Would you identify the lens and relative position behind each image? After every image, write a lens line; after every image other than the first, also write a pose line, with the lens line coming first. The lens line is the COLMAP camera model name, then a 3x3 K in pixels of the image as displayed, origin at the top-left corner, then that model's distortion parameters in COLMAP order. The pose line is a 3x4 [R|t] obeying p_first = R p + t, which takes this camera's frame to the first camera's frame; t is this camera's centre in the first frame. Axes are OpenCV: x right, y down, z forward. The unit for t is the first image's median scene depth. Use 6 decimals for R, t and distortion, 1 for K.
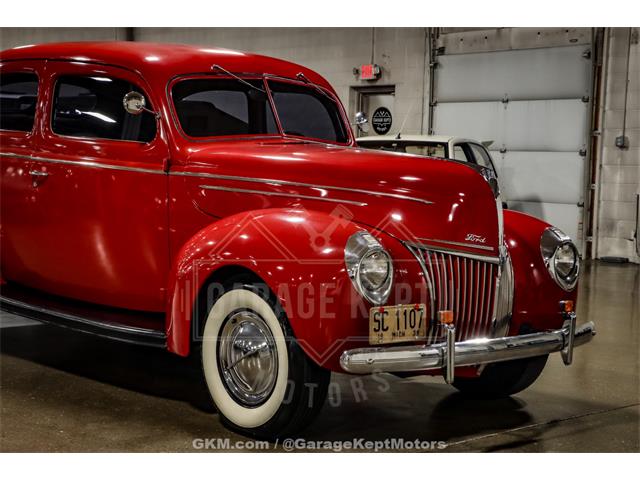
lens RADIAL K [[1133.1, 0, 320.0], [0, 1133.1, 240.0], [0, 0, 1]] dist [0.211783, 0.102133]
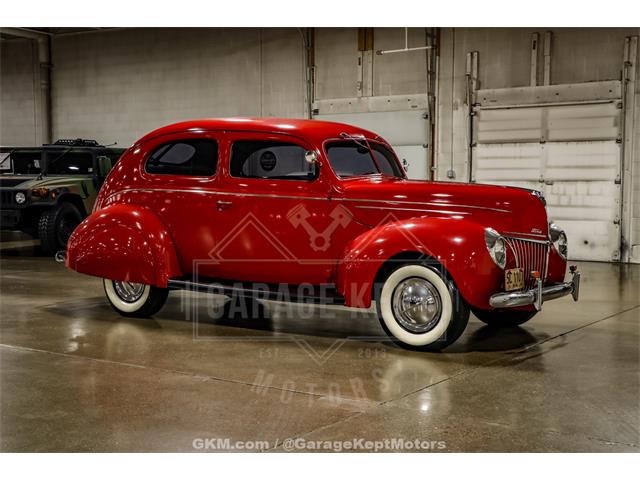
lens RADIAL K [[898.4, 0, 320.0], [0, 898.4, 240.0], [0, 0, 1]] dist [0.024555, 0.477540]
pose [[0.972695, -0.036121, 0.229260, -0.428235], [0.039206, 0.999191, -0.008912, 0.010053], [-0.228753, 0.017656, 0.973324, -0.239942]]
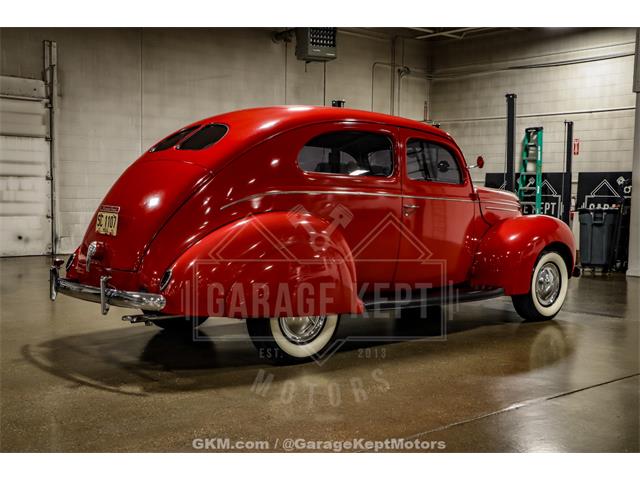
lens RADIAL K [[775.9, 0, 320.0], [0, 775.9, 240.0], [0, 0, 1]] dist [0.020325, 0.048047]
pose [[0.044594, -0.093695, 0.994602, -1.283400], [0.065566, 0.993720, 0.090672, -0.116726], [-0.996851, 0.061168, 0.050458, 1.139912]]
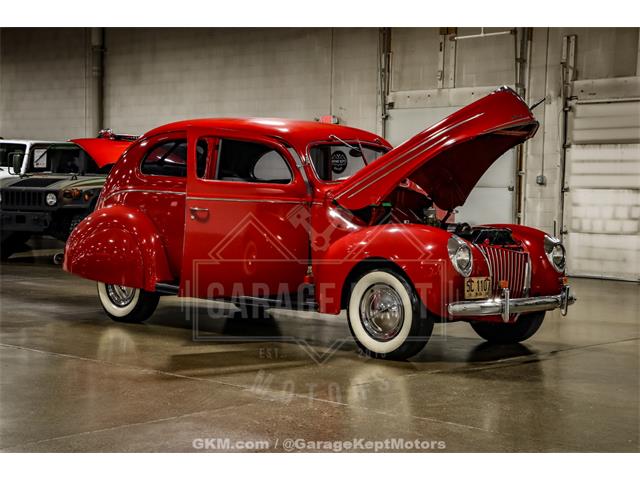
lens RADIAL K [[1133.1, 0, 320.0], [0, 1133.1, 240.0], [0, 0, 1]] dist [0.211783, 0.102133]
pose [[0.994564, -0.010473, 0.103601, -0.275283], [0.013646, 0.999458, -0.029961, 0.038381], [-0.103231, 0.031212, 0.994168, -0.557926]]
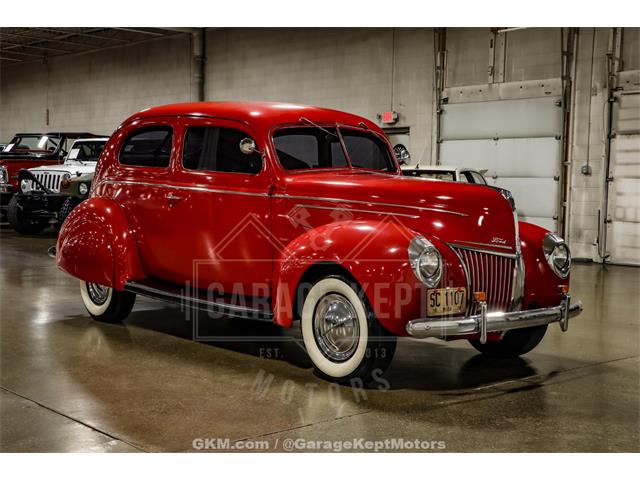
lens RADIAL K [[905.3, 0, 320.0], [0, 905.3, 240.0], [0, 0, 1]] dist [0.016222, 0.534258]
pose [[0.999778, -0.007976, -0.019515, -0.050906], [0.007785, 0.999921, -0.009853, 0.005918], [0.019592, 0.009699, 0.999761, -0.096347]]
